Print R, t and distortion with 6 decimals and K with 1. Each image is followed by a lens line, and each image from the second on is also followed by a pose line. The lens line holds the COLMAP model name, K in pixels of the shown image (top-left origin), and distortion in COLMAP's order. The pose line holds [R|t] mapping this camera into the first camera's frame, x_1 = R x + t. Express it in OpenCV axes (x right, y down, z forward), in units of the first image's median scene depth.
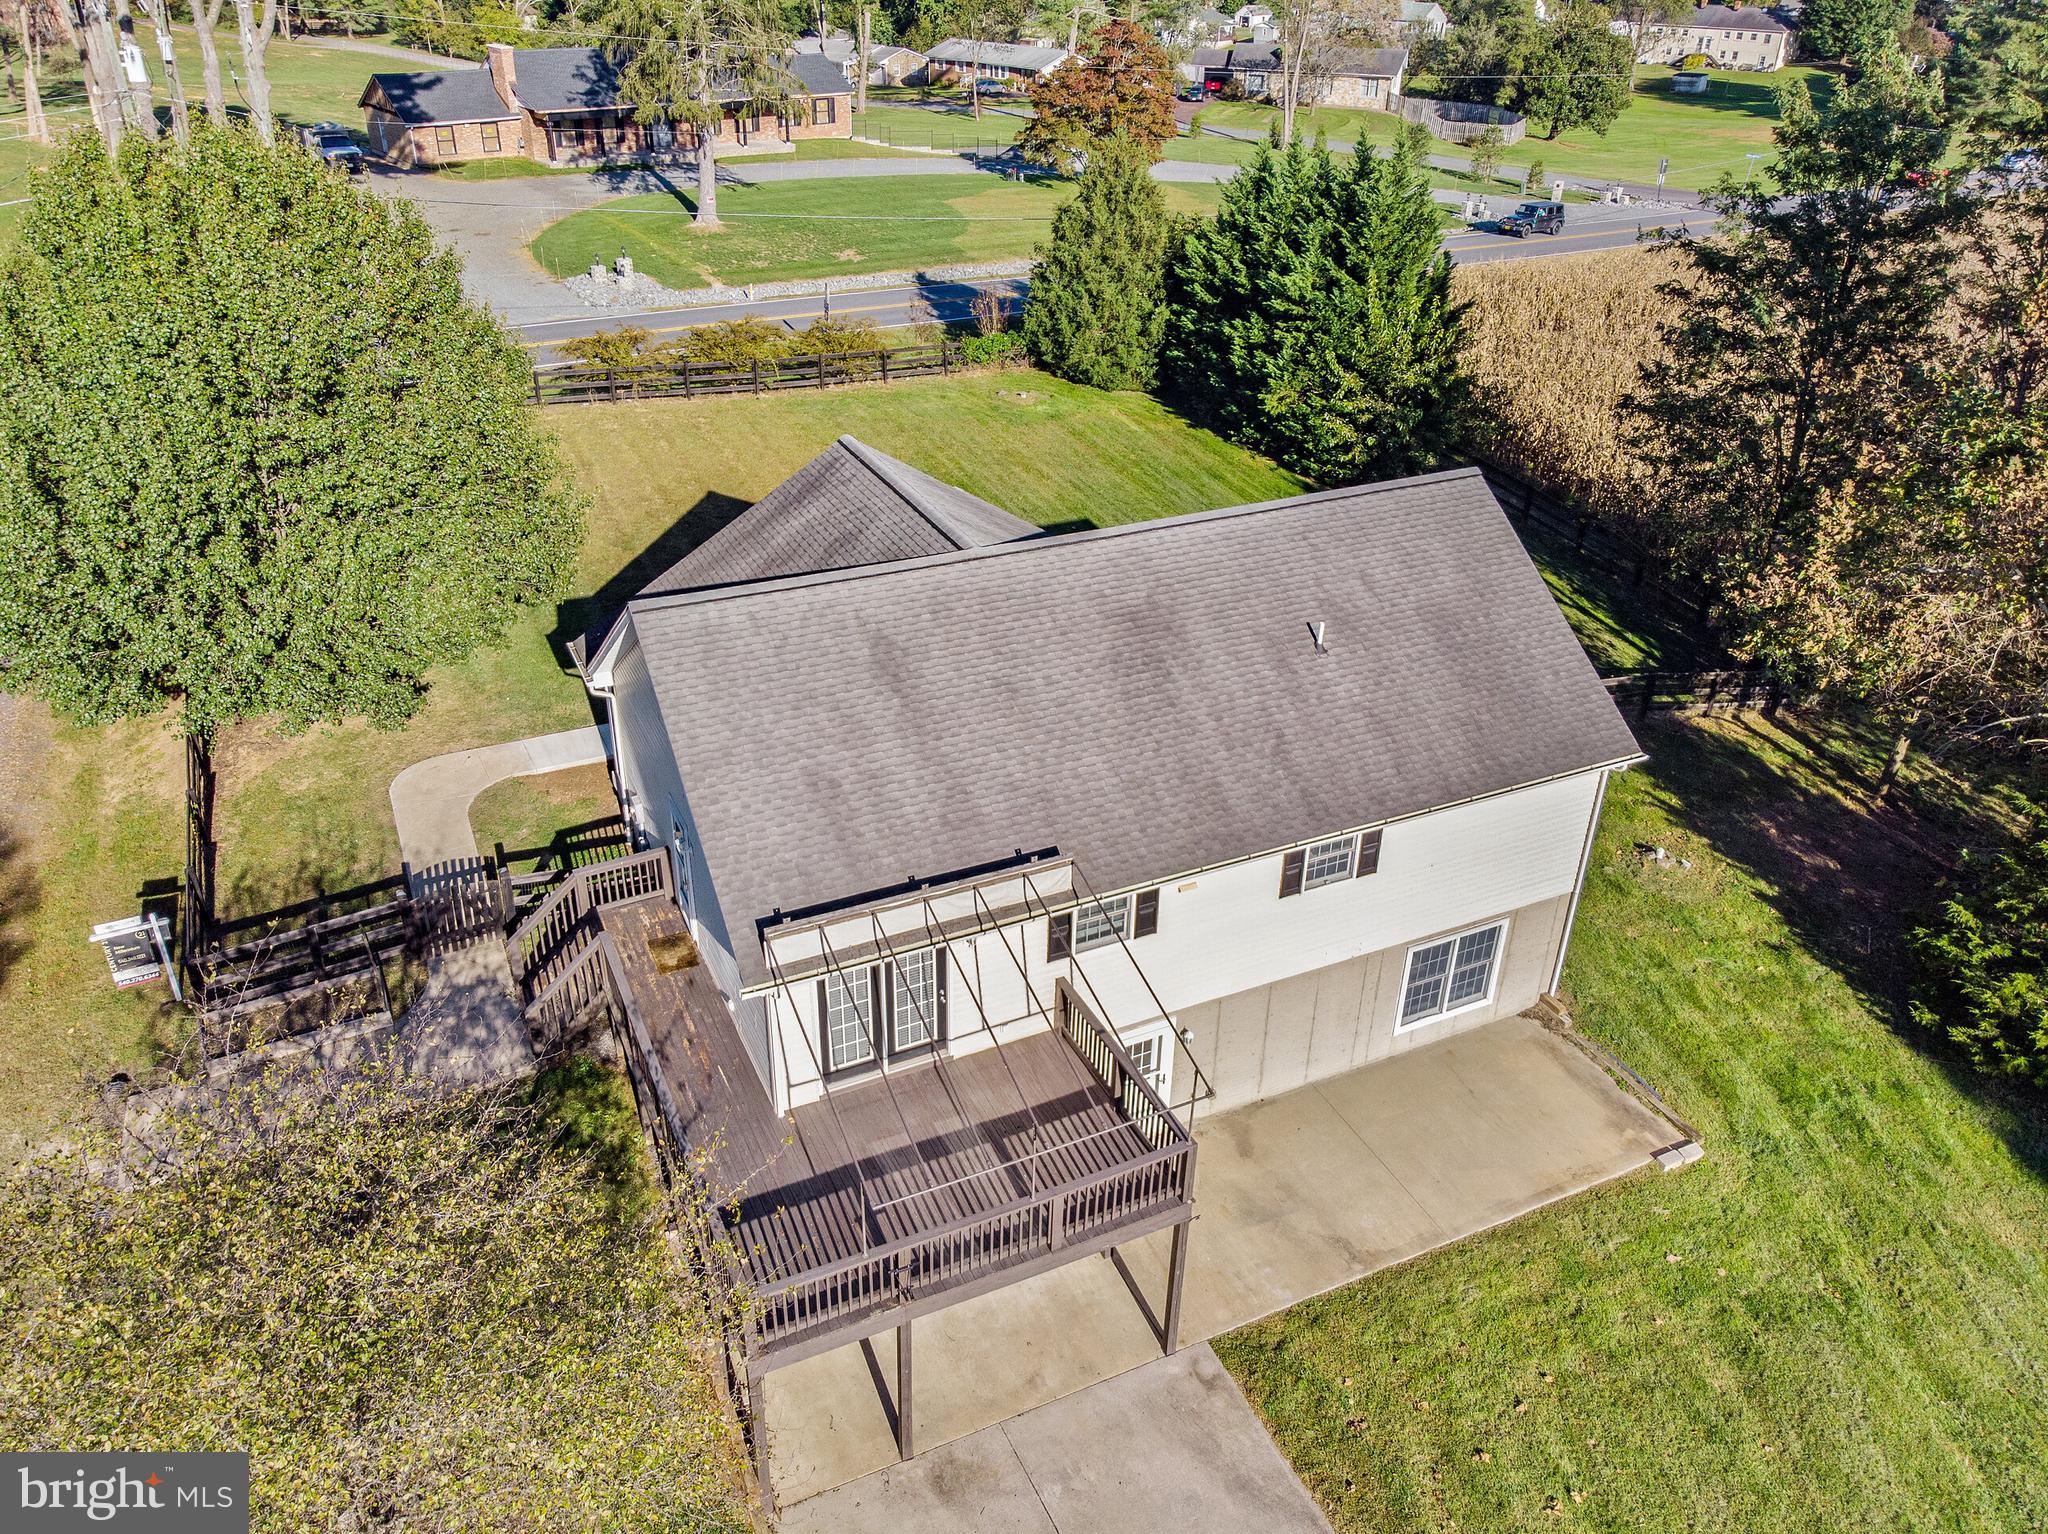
lens RADIAL K [[1504.9, 0, 1021.3], [0, 1504.9, 762.0], [0, 0, 1]] dist [0.004007, 0.001280]
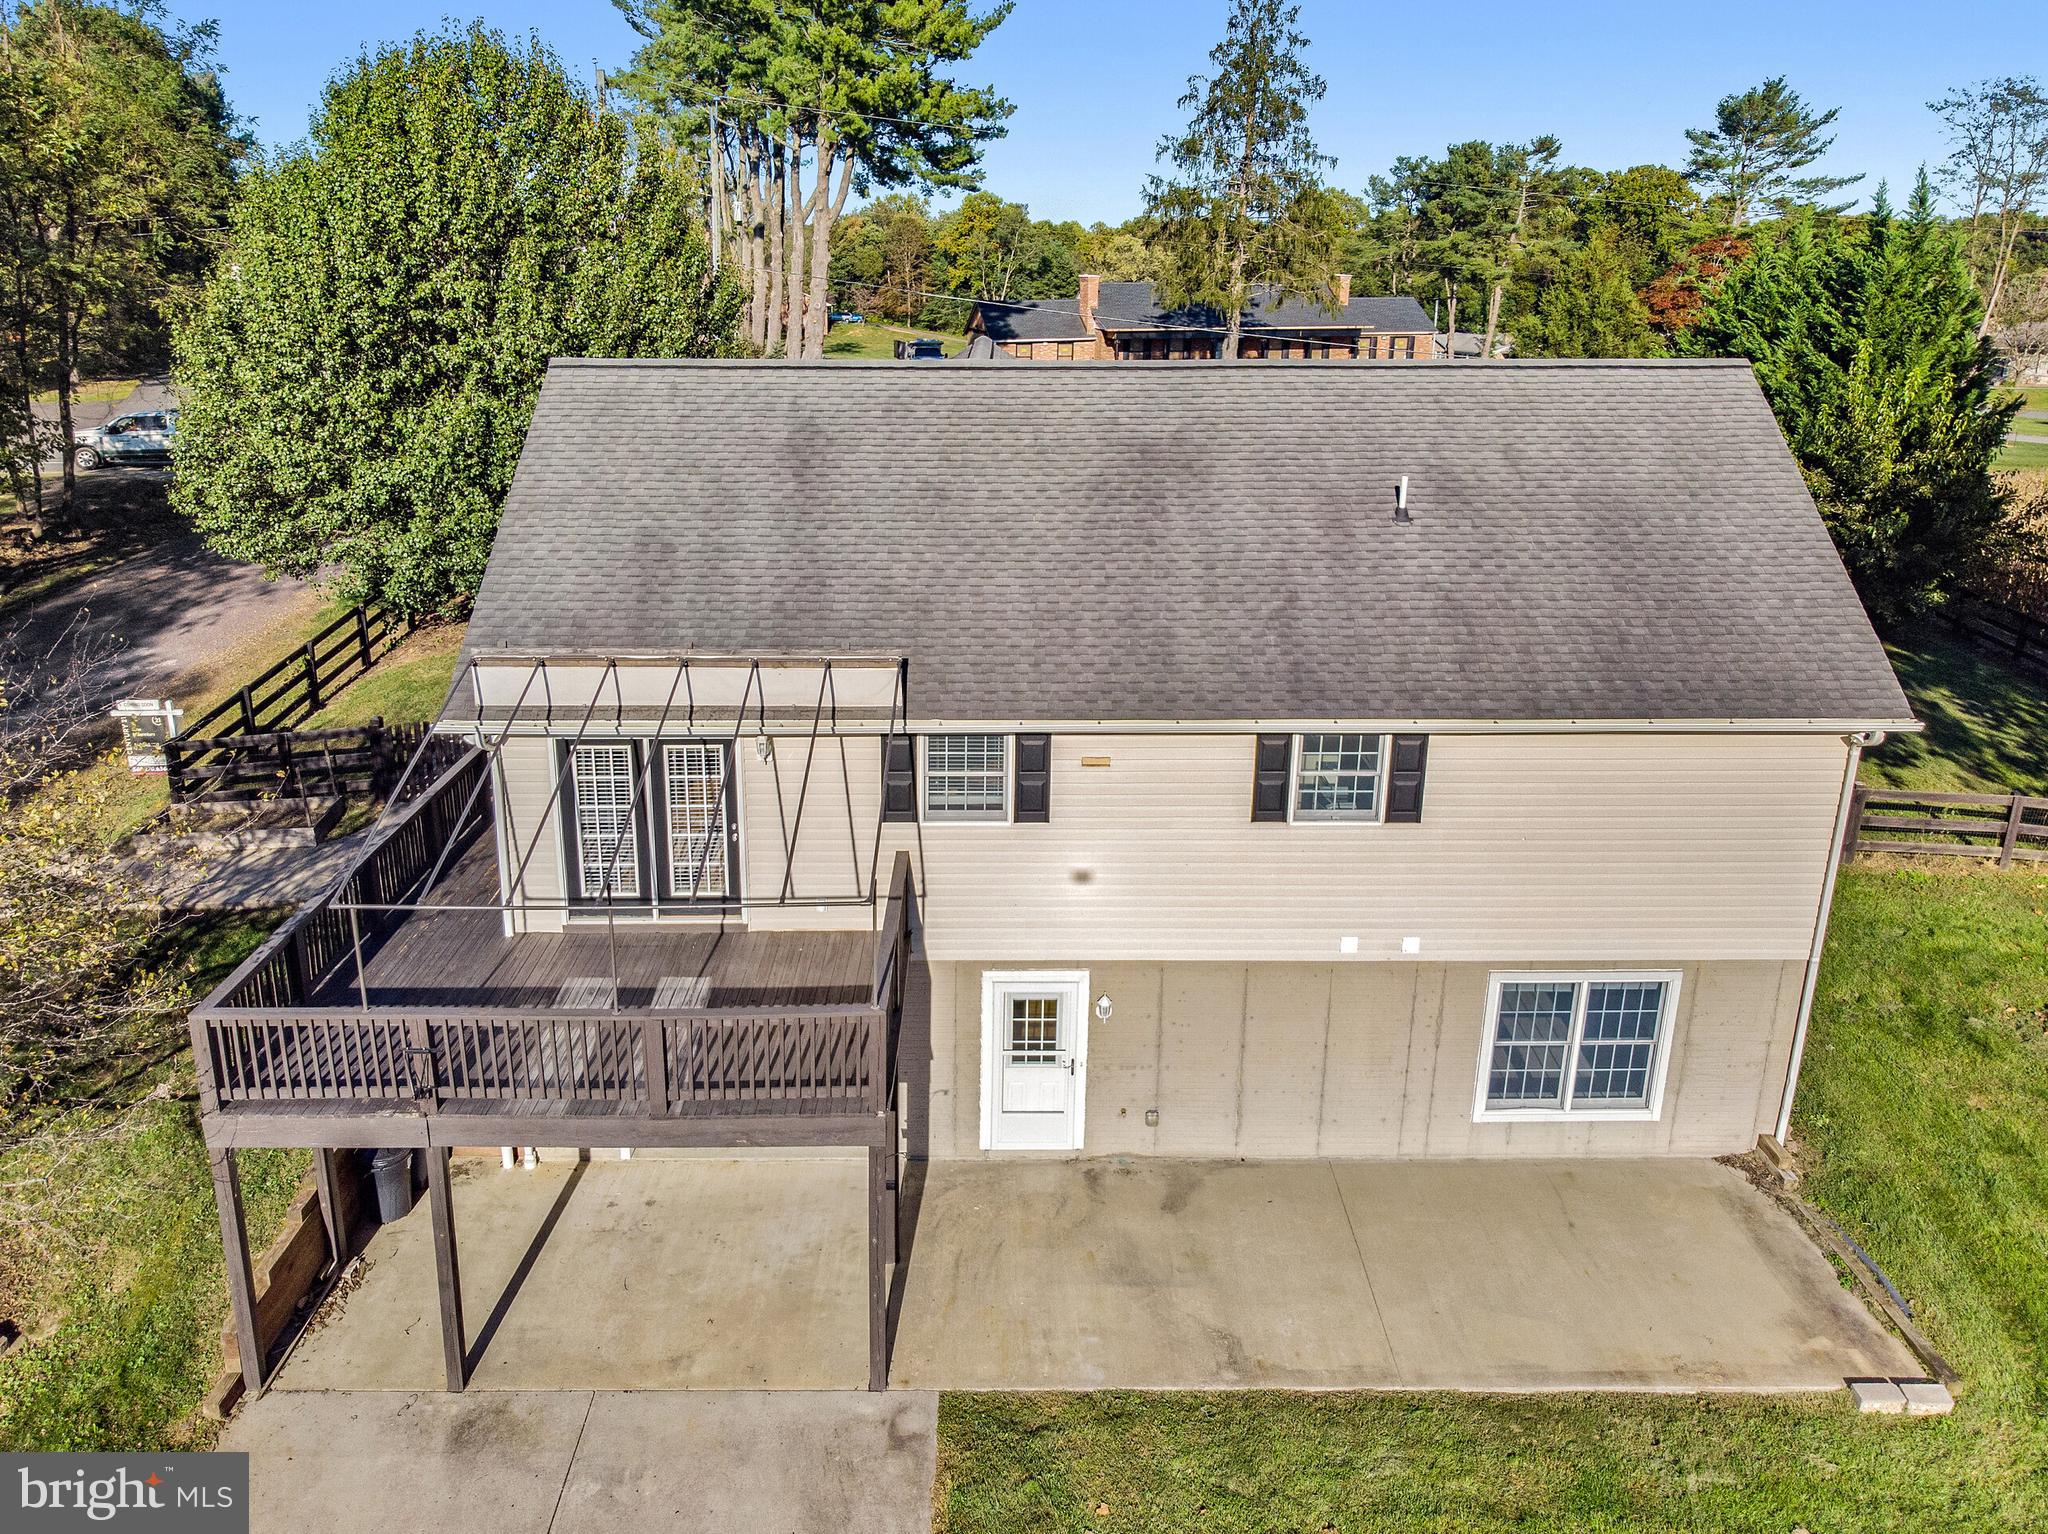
lens RADIAL K [[1504.9, 0, 1005.2], [0, 1504.9, 792.6], [0, 0, 1]] dist [0.004007, 0.001280]
pose [[0.905732, 0.128400, -0.403934, 0.315021], [-0.199859, 0.969790, -0.139869, 0.178408], [0.373772, 0.207414, 0.904032, 0.295803]]
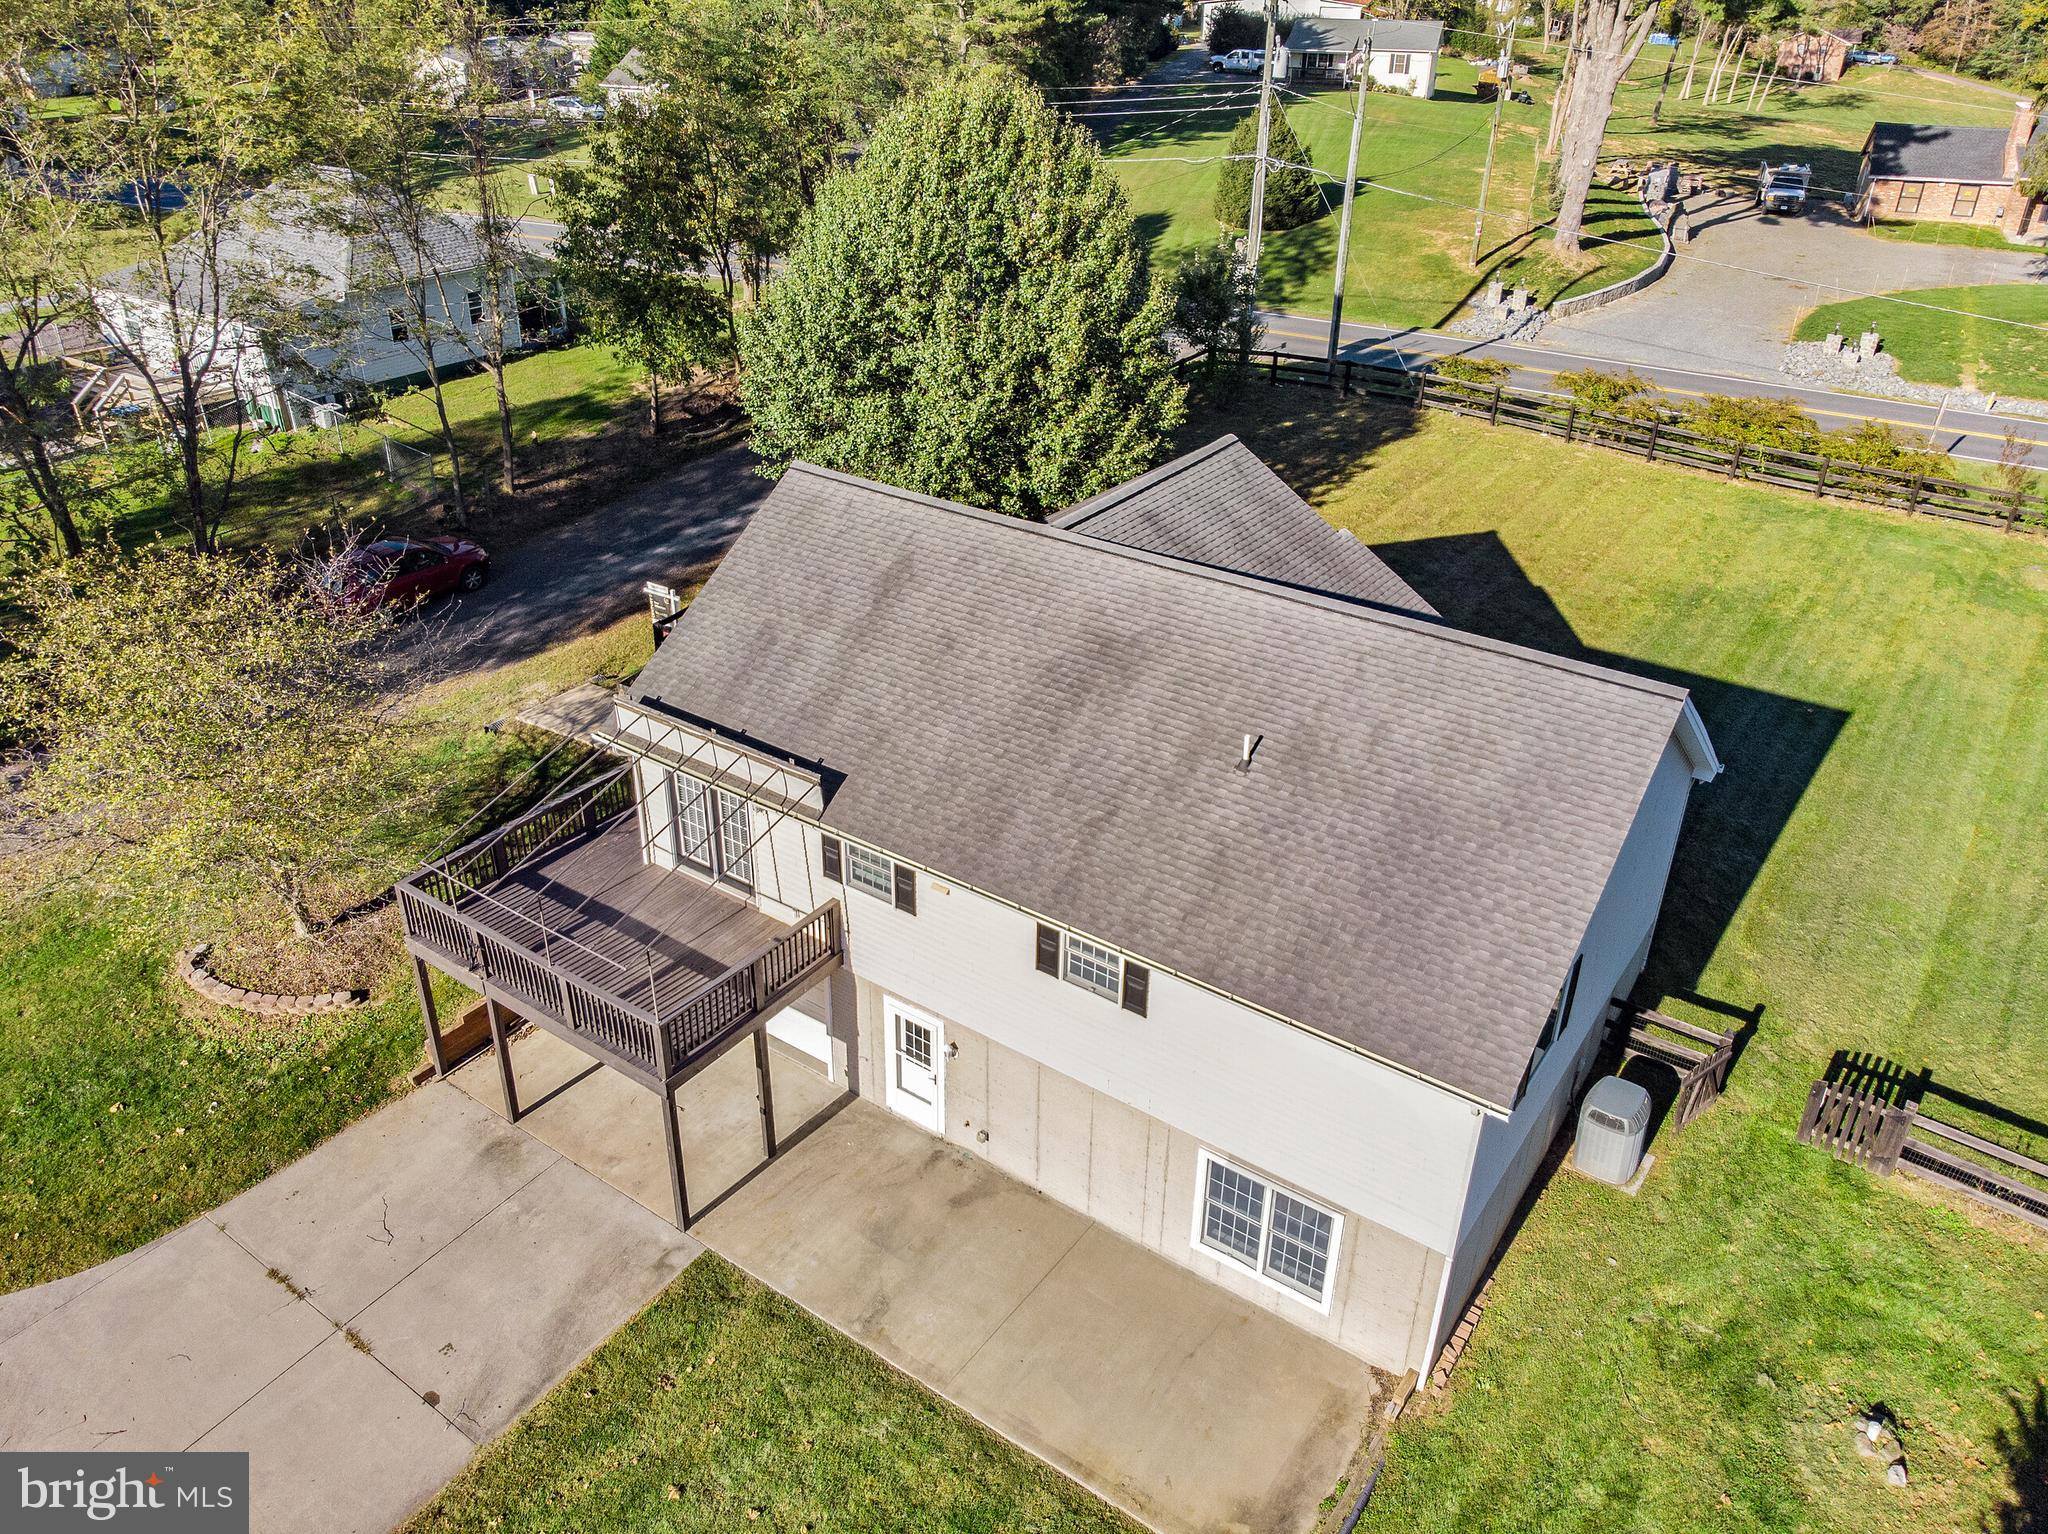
lens RADIAL K [[1504.9, 0, 1010.6], [0, 1504.9, 743.8], [0, 0, 1]] dist [0.004007, 0.001280]
pose [[0.492738, 0.407954, -0.768624, 0.735399], [-0.437195, 0.879779, 0.186680, -0.175970], [0.752376, 0.244055, 0.611856, 0.356306]]
